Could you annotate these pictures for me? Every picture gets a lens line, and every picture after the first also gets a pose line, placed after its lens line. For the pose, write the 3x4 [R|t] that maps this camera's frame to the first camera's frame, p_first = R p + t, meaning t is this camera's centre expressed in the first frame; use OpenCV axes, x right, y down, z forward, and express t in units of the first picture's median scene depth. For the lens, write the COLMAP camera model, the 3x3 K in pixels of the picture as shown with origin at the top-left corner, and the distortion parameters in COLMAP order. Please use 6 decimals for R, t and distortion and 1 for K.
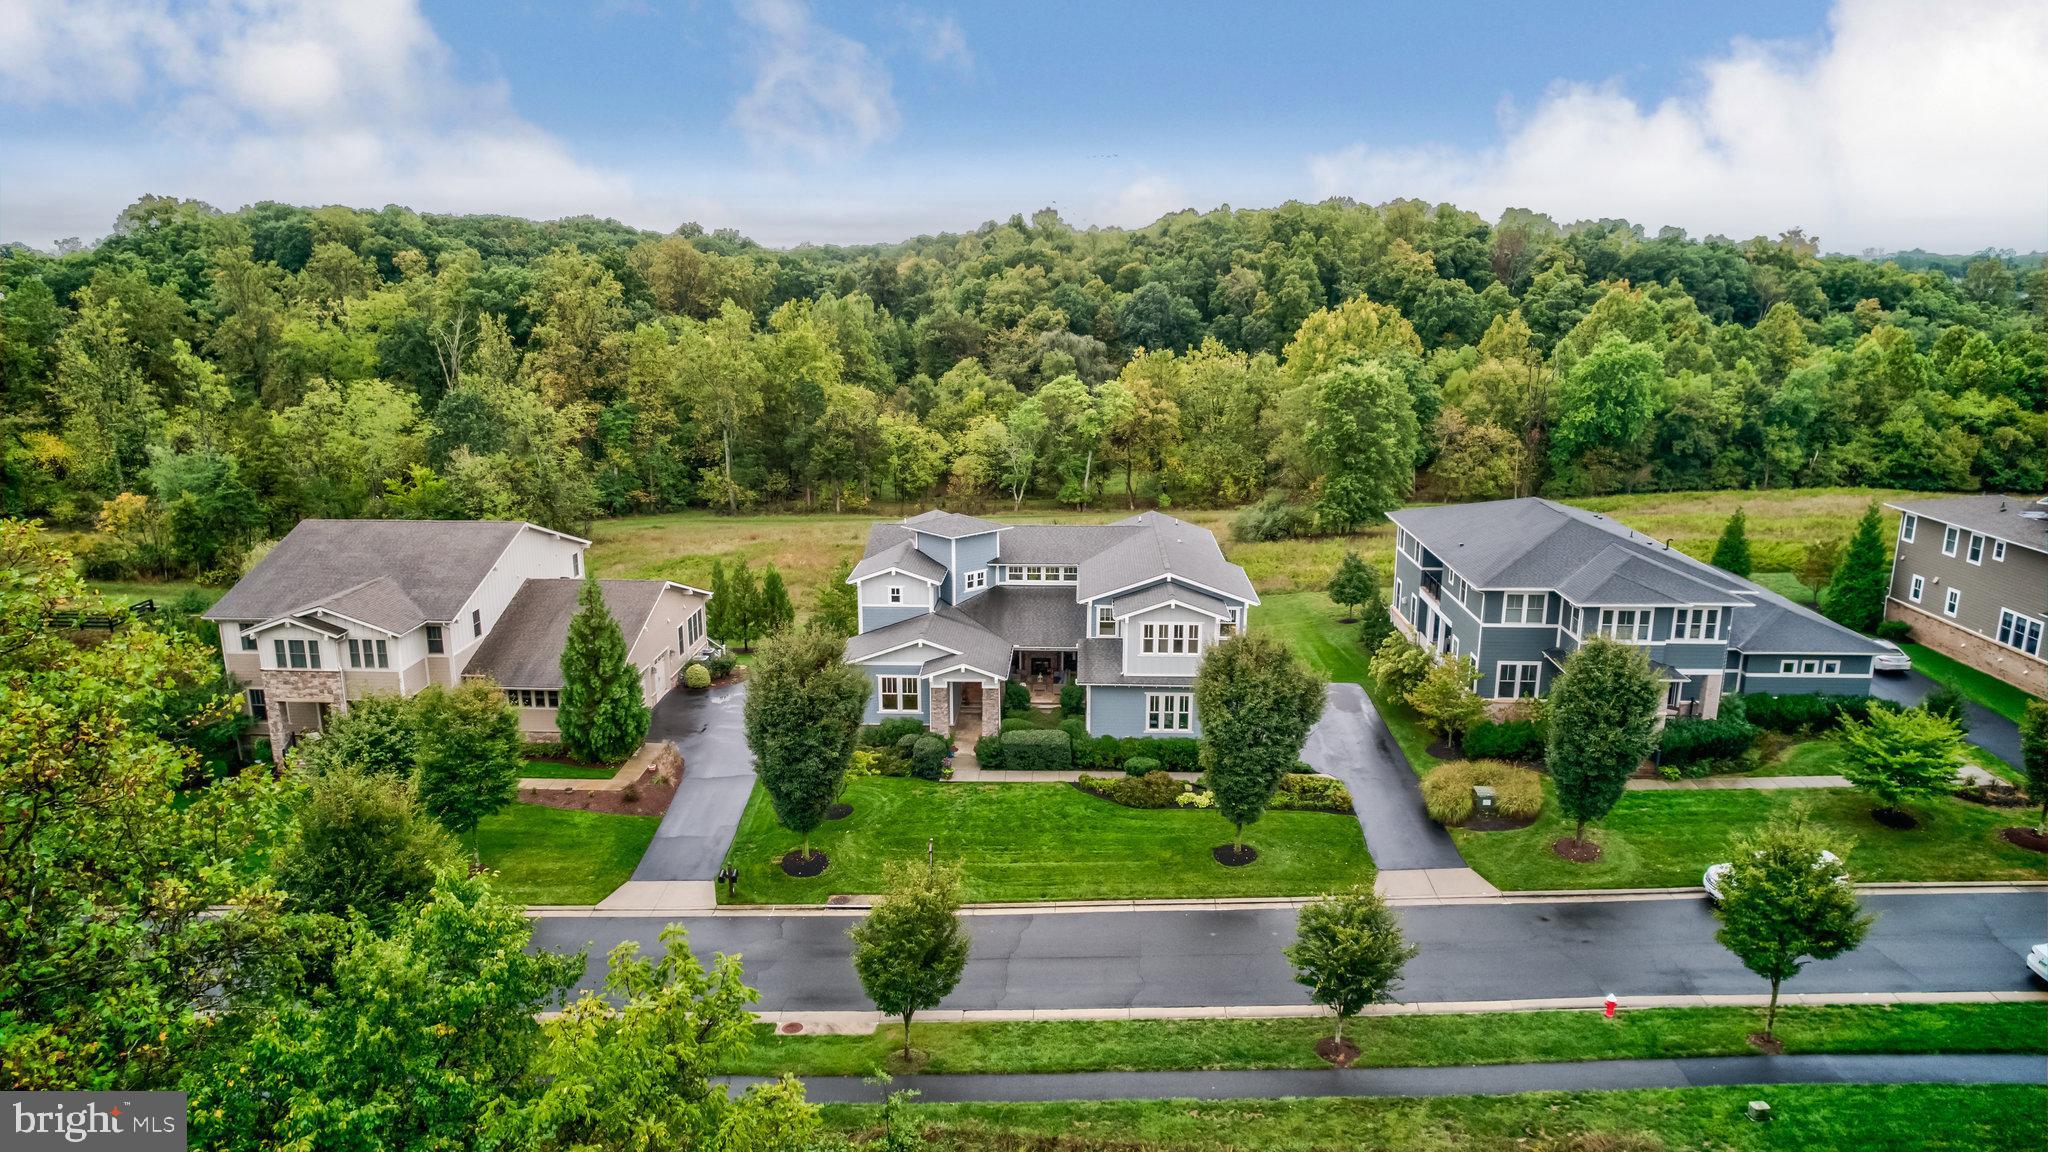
lens RADIAL K [[1309.8, 0, 1032.1], [0, 1309.8, 579.0], [0, 0, 1]] dist [-0.062292, 0.048718]
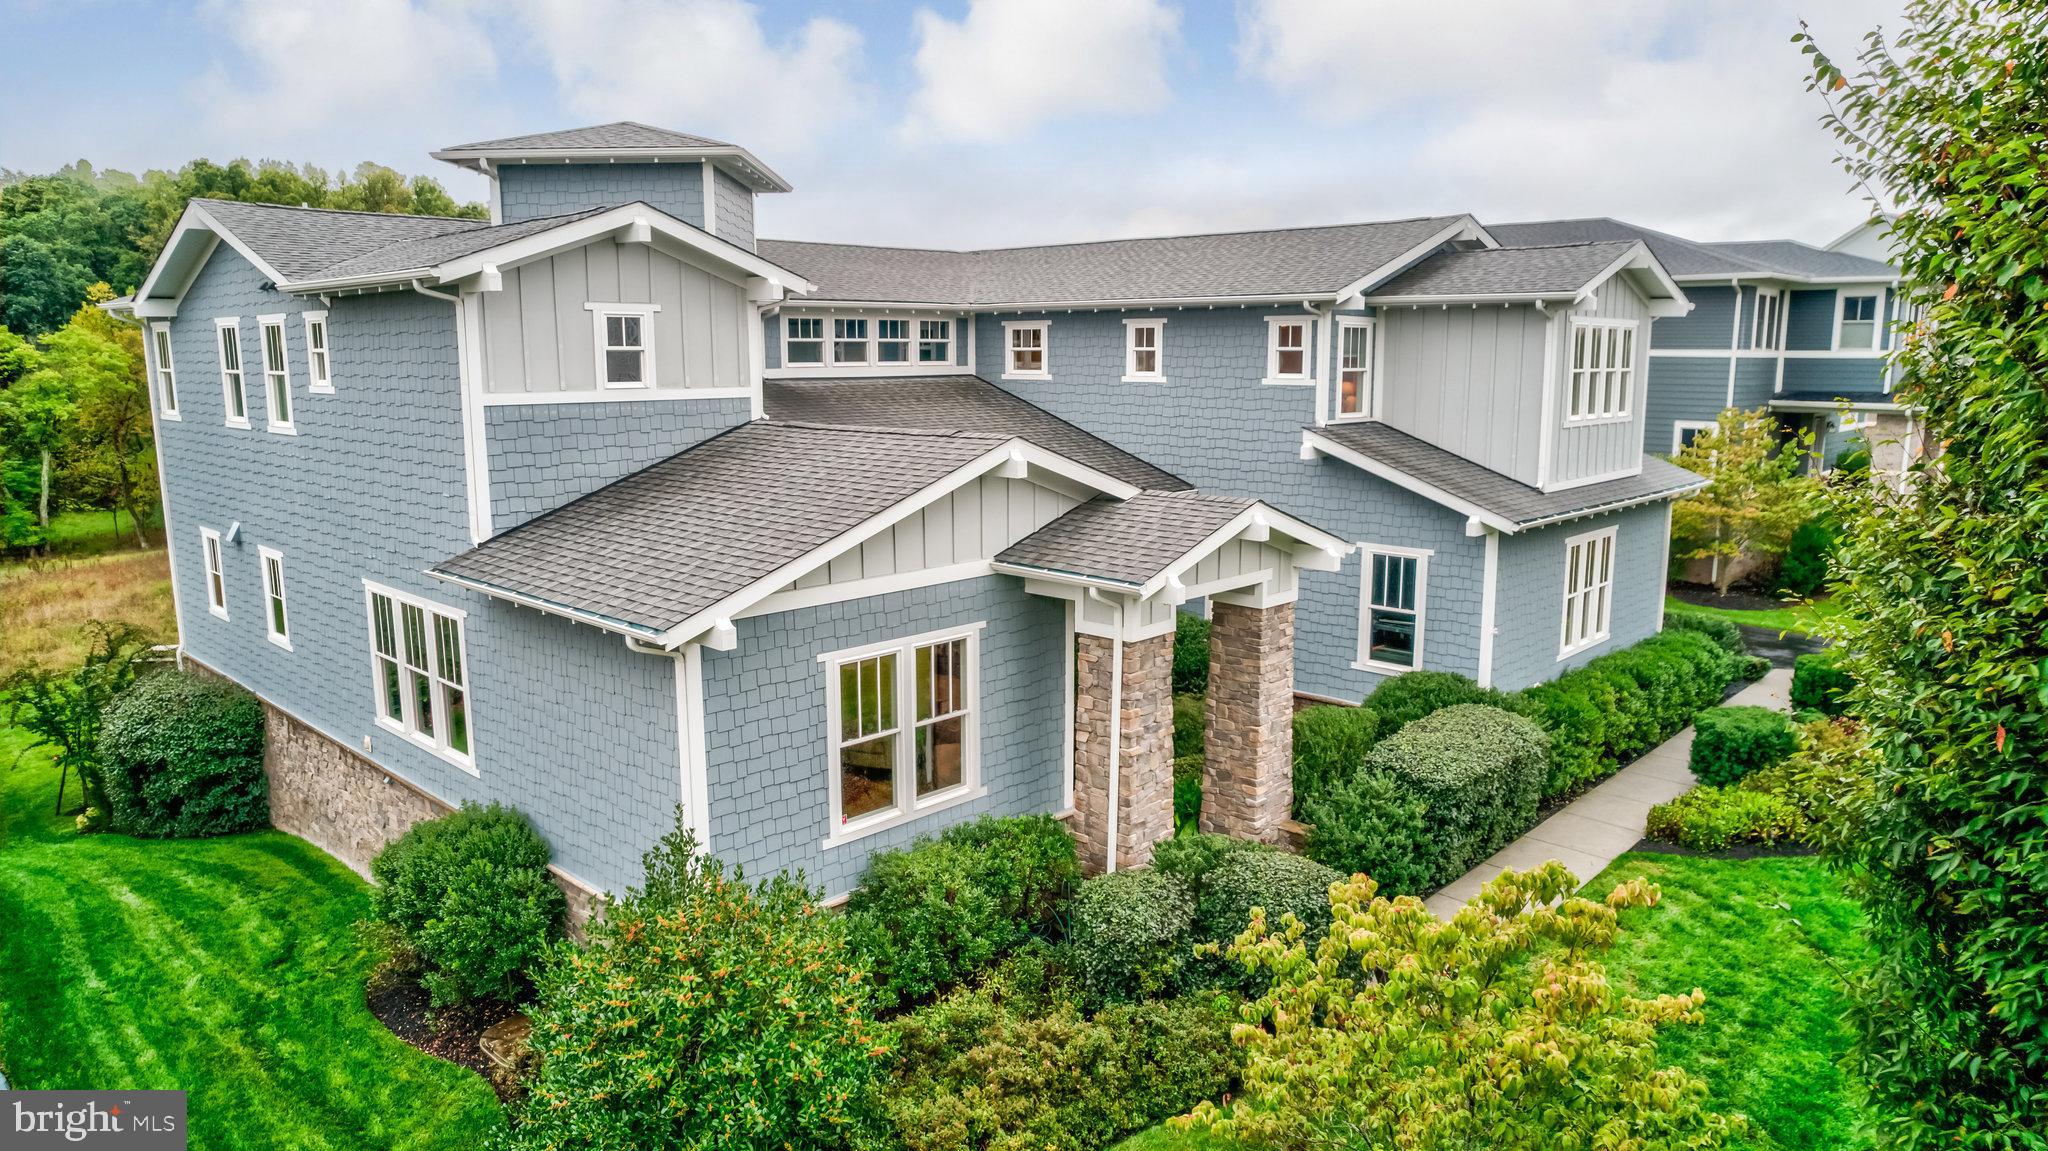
lens RADIAL K [[1309.8, 0, 1034.5], [0, 1309.8, 587.5], [0, 0, 1]] dist [-0.062292, 0.048718]
pose [[0.657977, -0.135525, 0.740742, -0.248582], [0.178952, 0.983633, 0.021007, 0.066179], [-0.731466, 0.118736, 0.671461, 0.861481]]
